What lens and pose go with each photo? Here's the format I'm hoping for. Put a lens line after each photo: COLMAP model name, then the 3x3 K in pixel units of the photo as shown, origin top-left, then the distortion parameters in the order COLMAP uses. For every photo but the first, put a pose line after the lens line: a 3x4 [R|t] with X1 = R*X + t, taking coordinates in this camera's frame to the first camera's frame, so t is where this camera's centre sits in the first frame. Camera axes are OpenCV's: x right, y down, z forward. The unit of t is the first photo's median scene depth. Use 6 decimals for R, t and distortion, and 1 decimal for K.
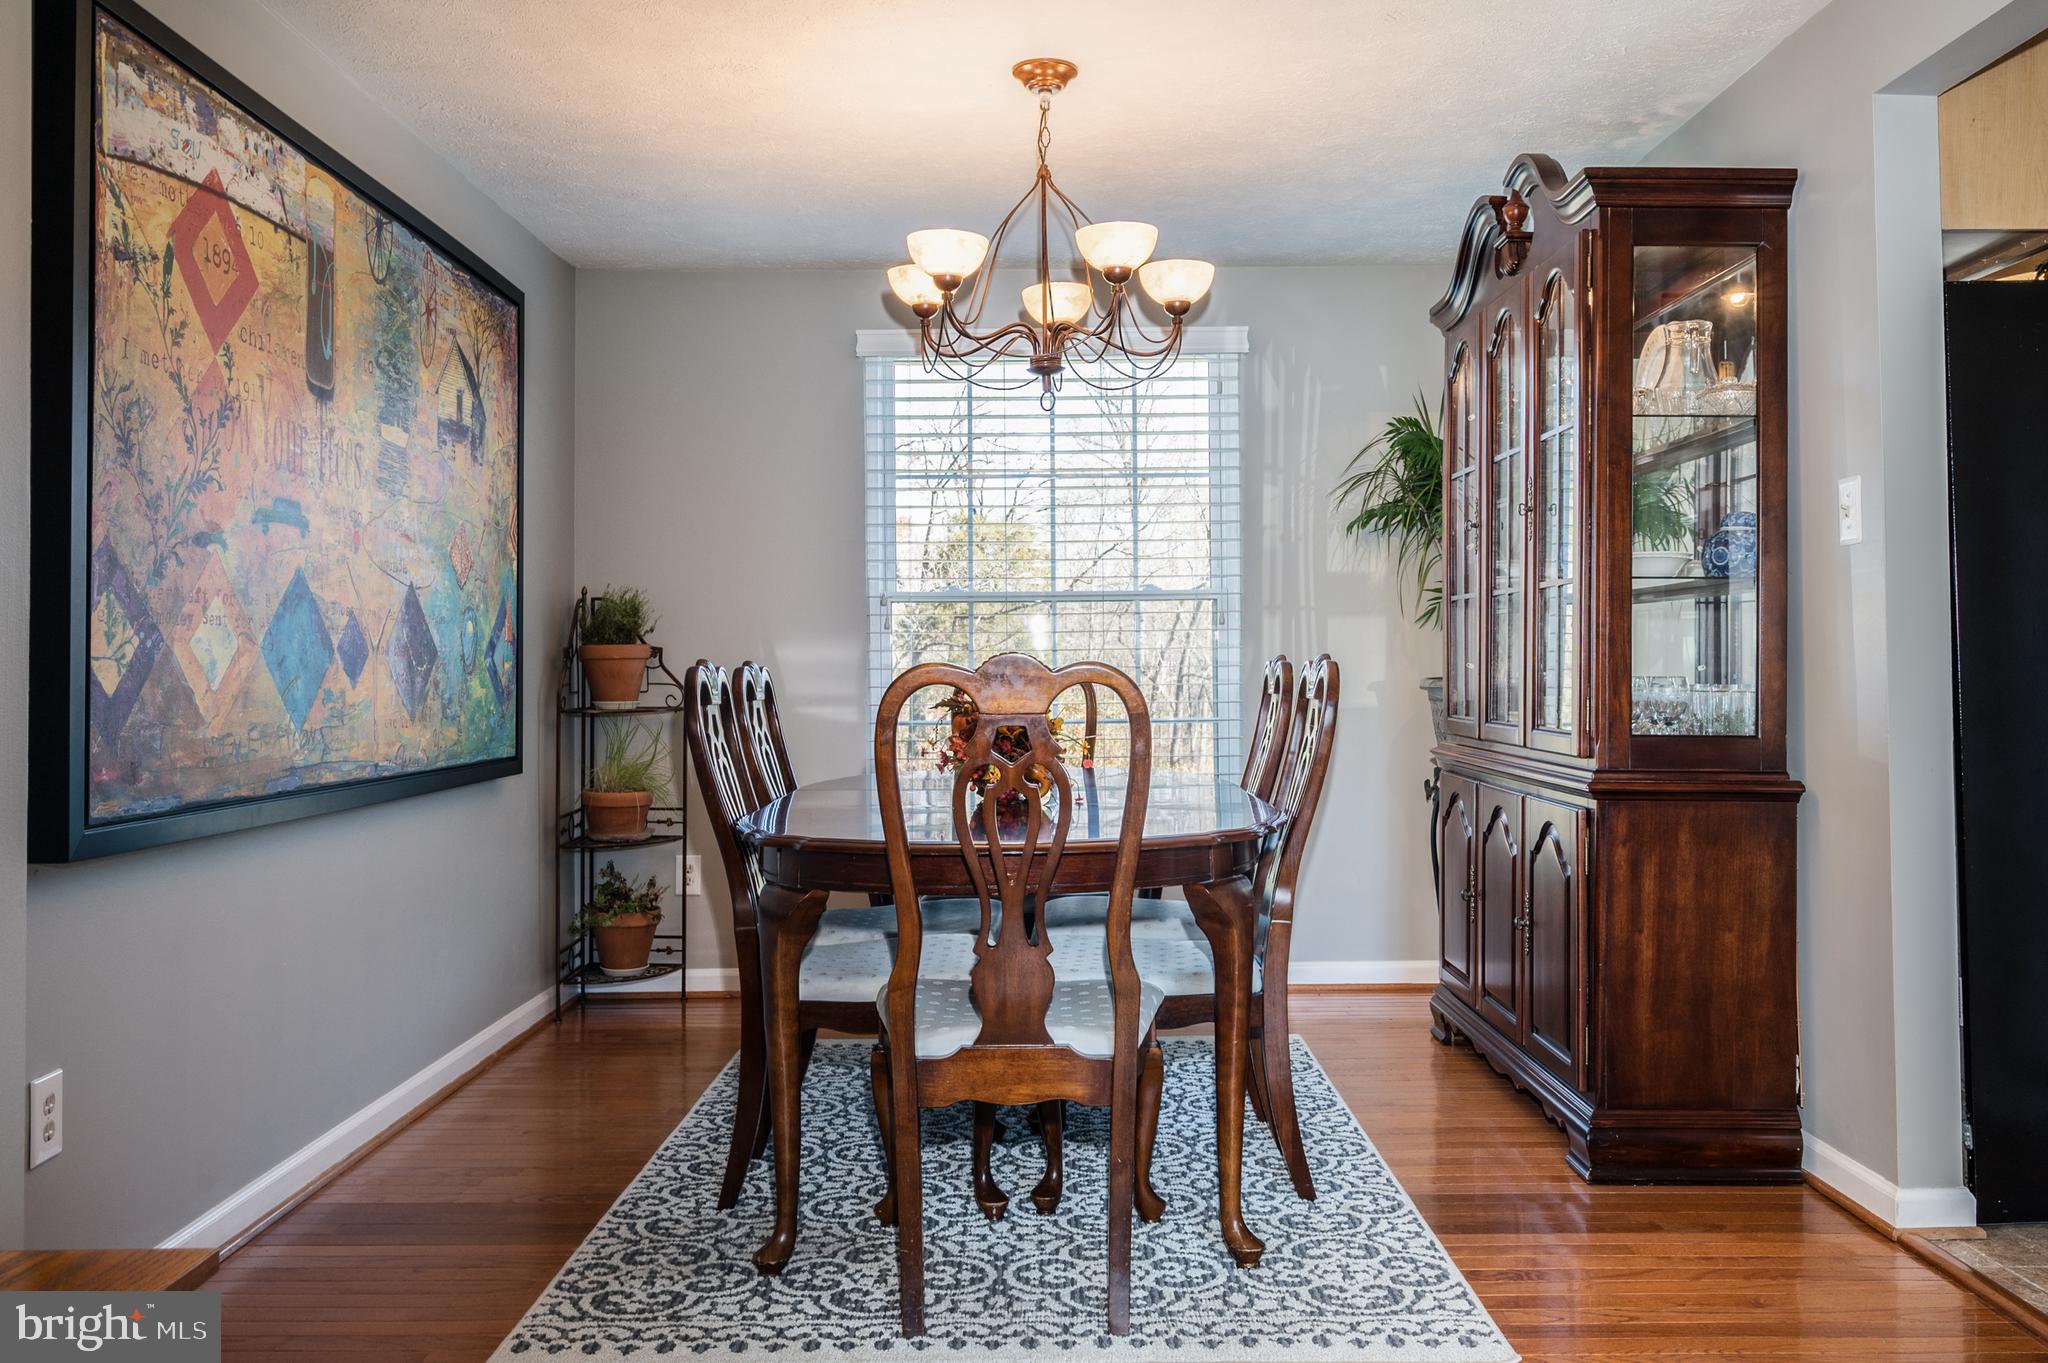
lens RADIAL K [[1604.2, 0, 1049.7], [0, 1604.2, 636.4], [0, 0, 1]] dist [0.001972, -0.011134]
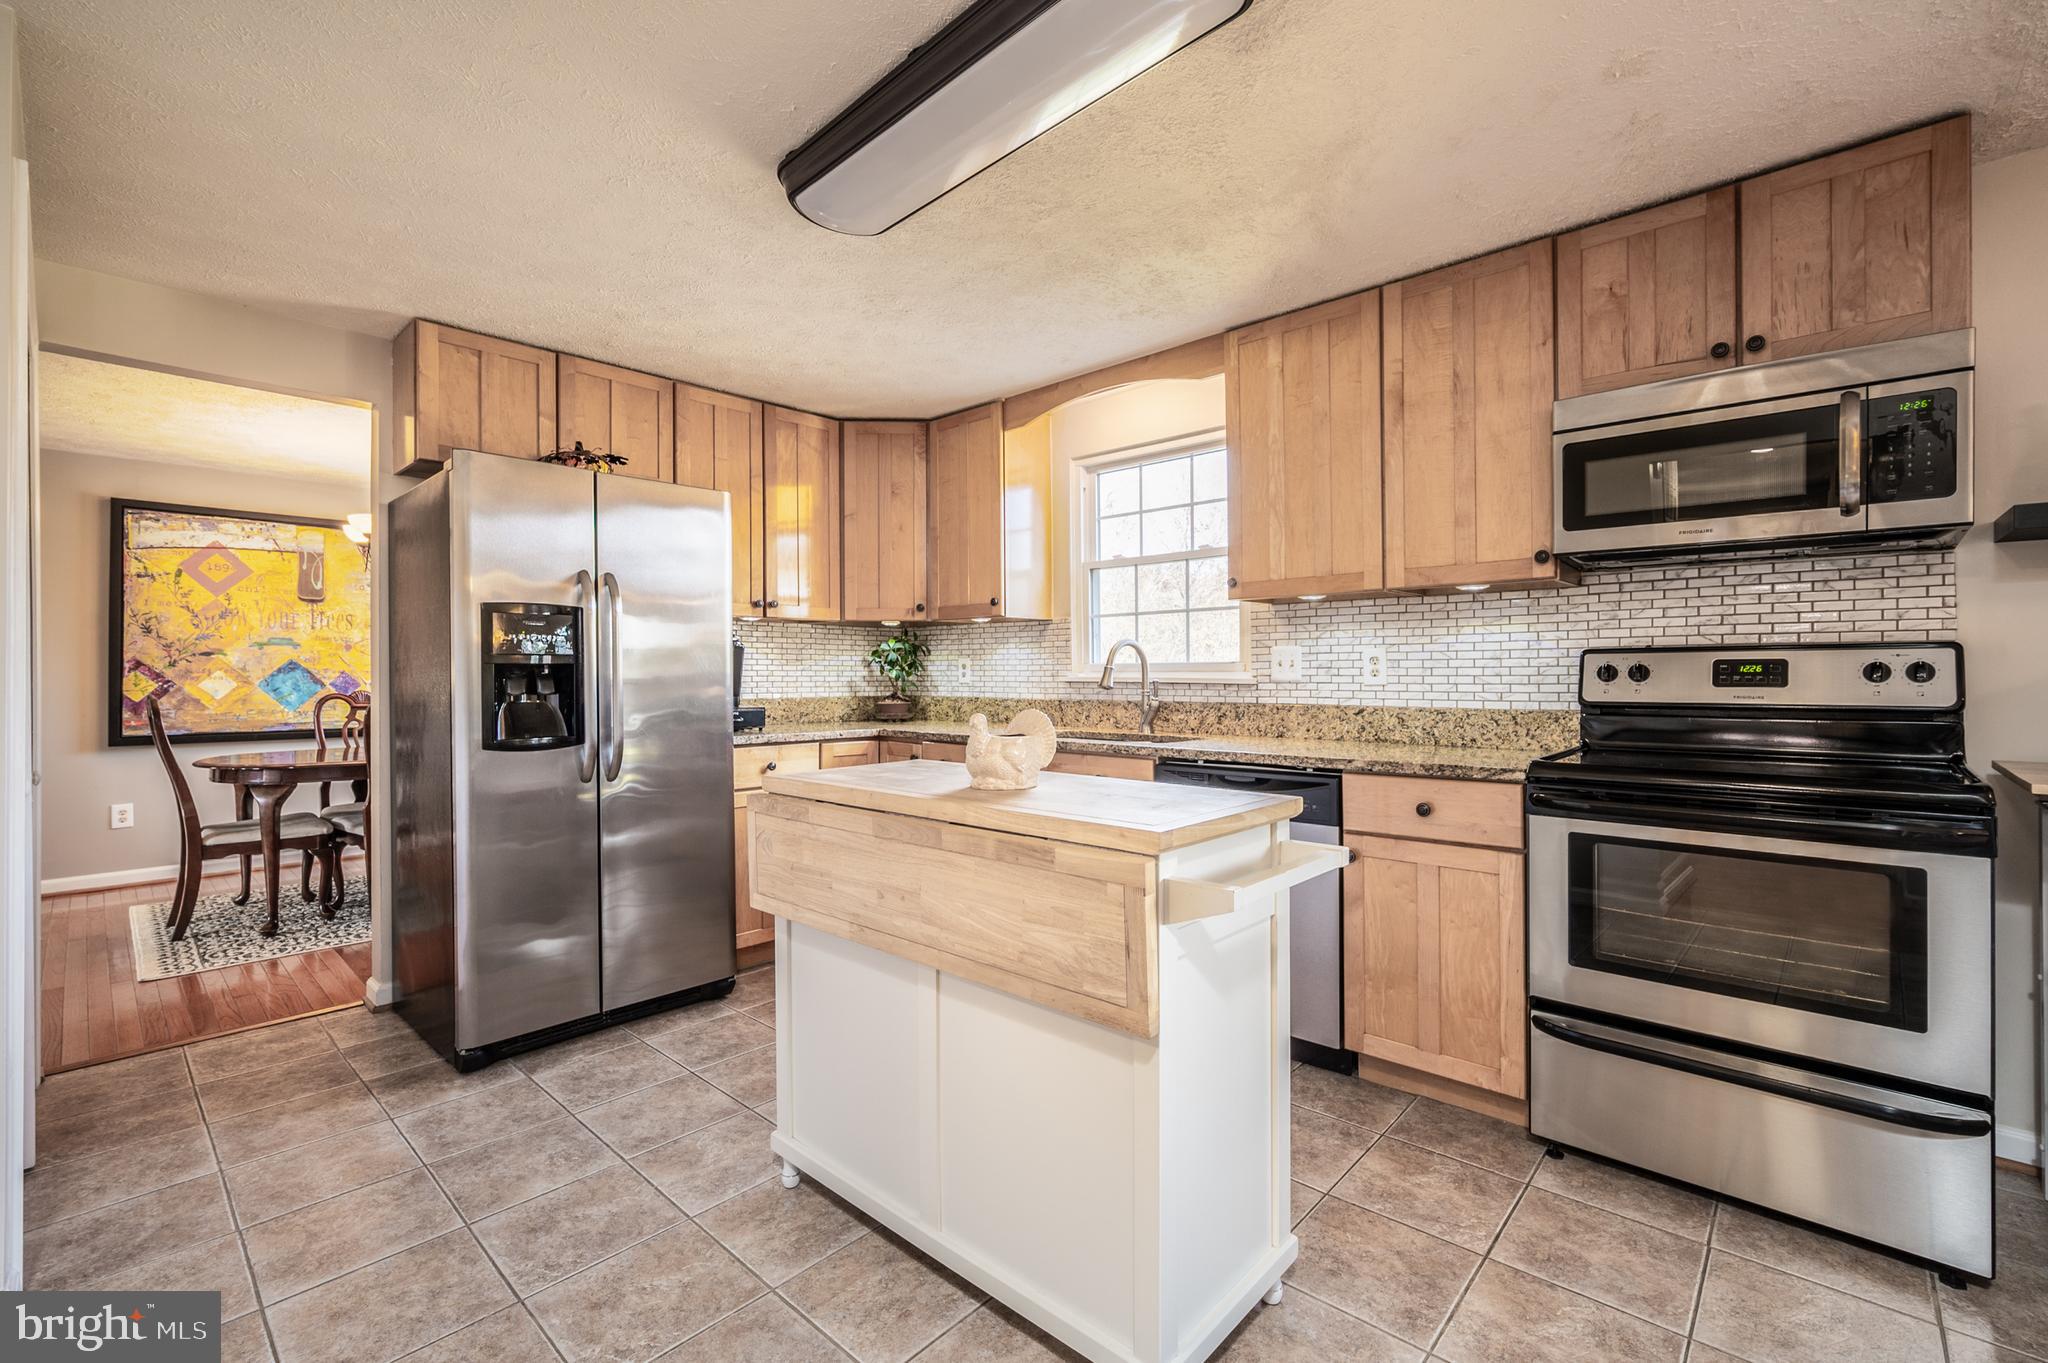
lens RADIAL K [[884.8, 0, 1047.0], [0, 884.8, 674.0], [0, 0, 1]] dist [-0.004580, 0.001182]
pose [[0.747828, 0.003025, -0.663886, 1.890505], [0.011785, 0.999772, 0.017831, -0.029102], [0.663788, -0.021158, 0.747621, 0.745852]]
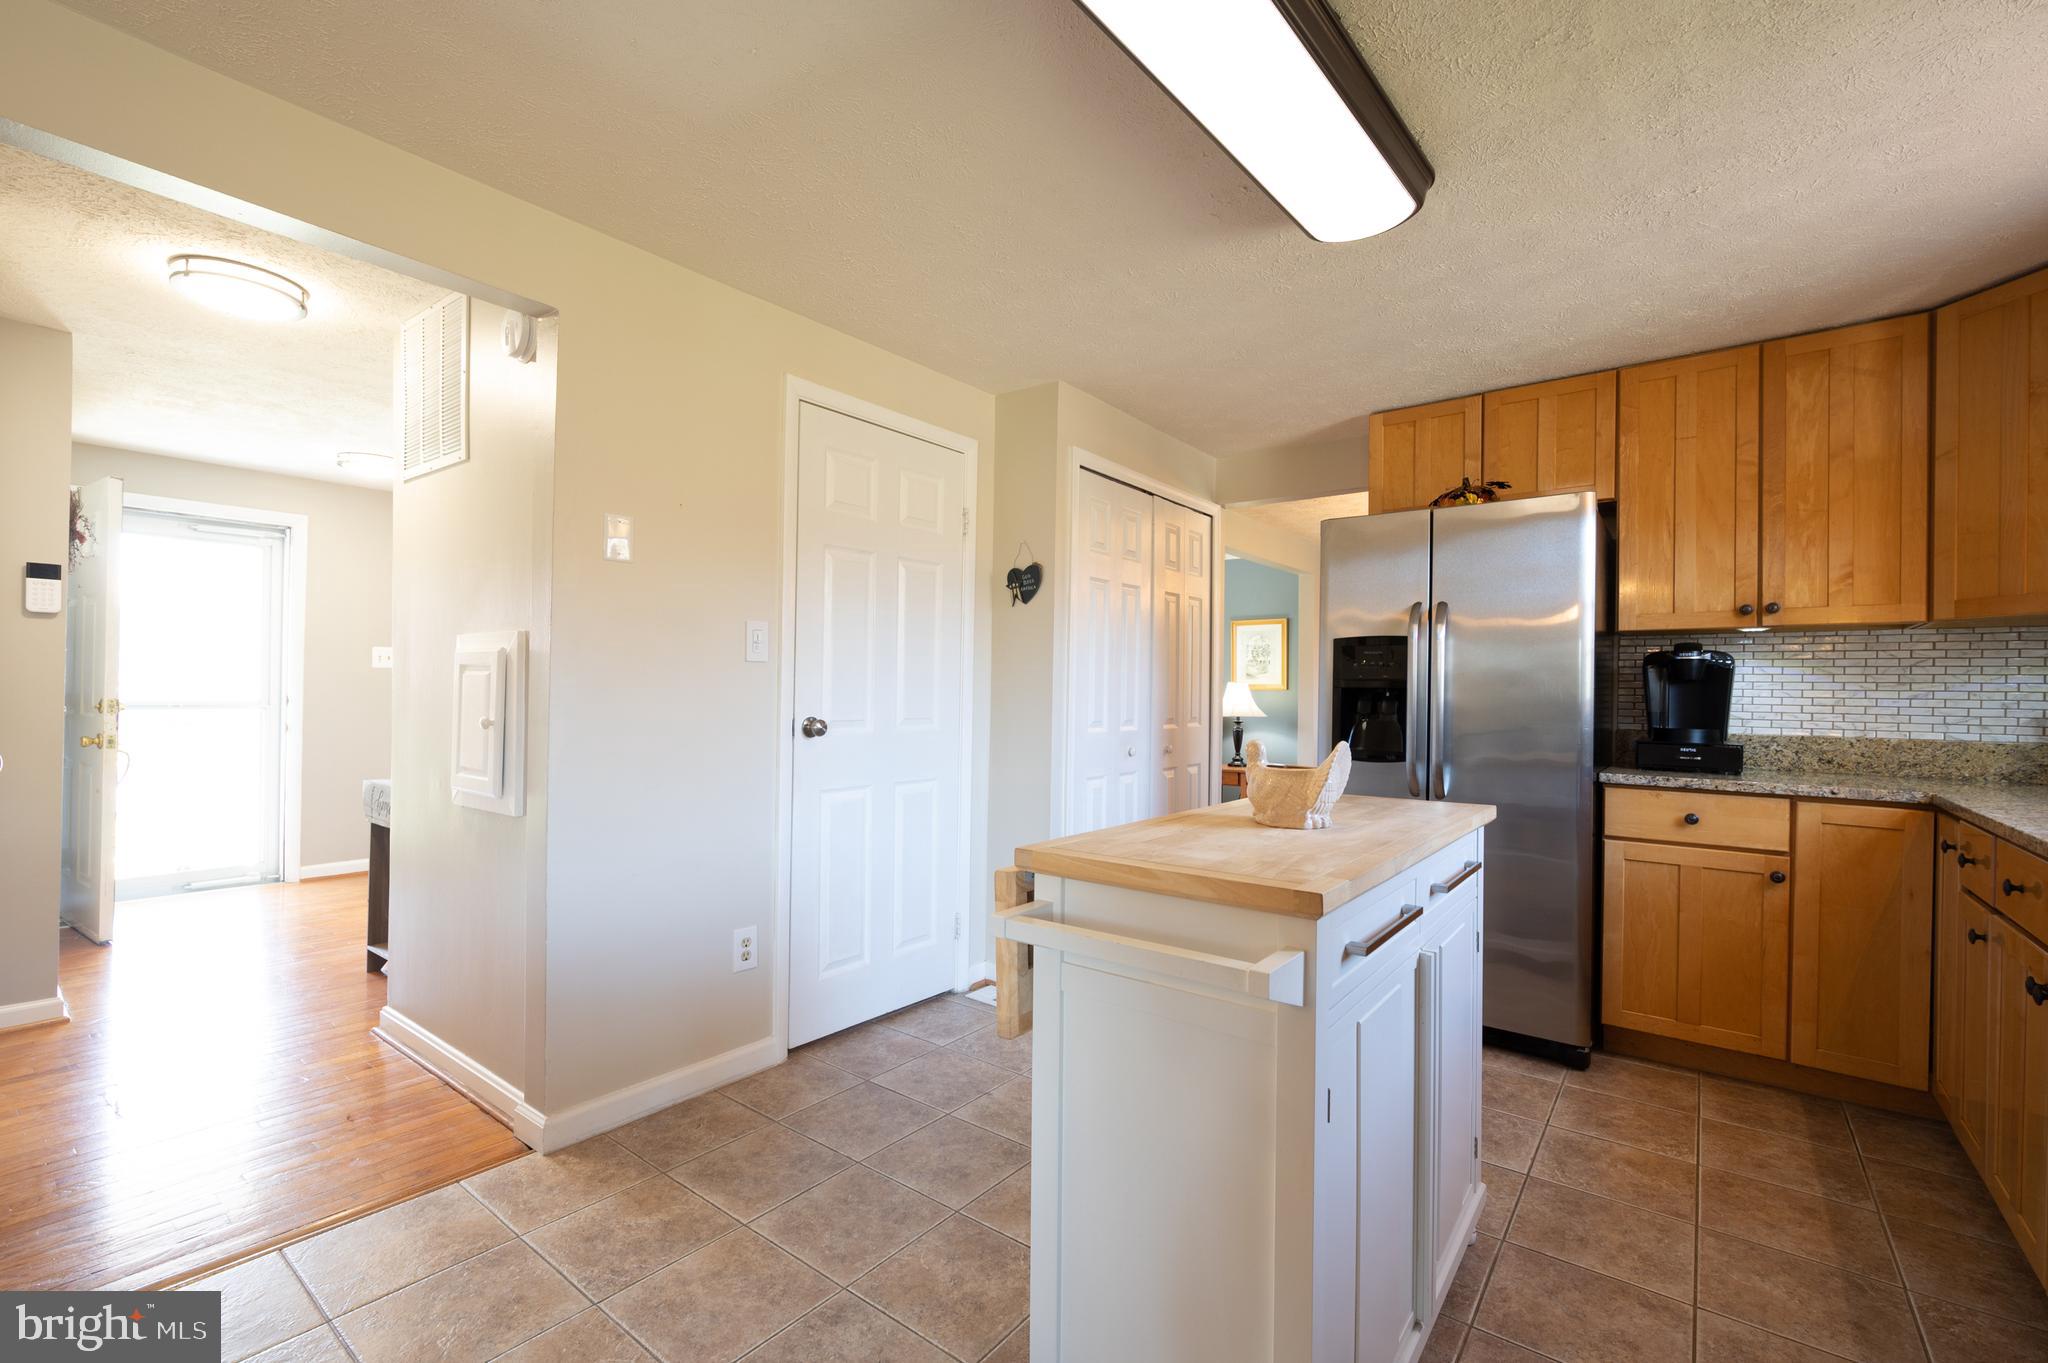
lens RADIAL K [[884.8, 0, 1013.7], [0, 884.8, 693.5], [0, 0, 1]] dist [-0.004580, 0.001182]
pose [[-0.614783, -0.003012, -0.788691, 1.999873], [0.004391, 0.999964, -0.007241, -0.016571], [0.788684, -0.007915, -0.614748, 1.405219]]
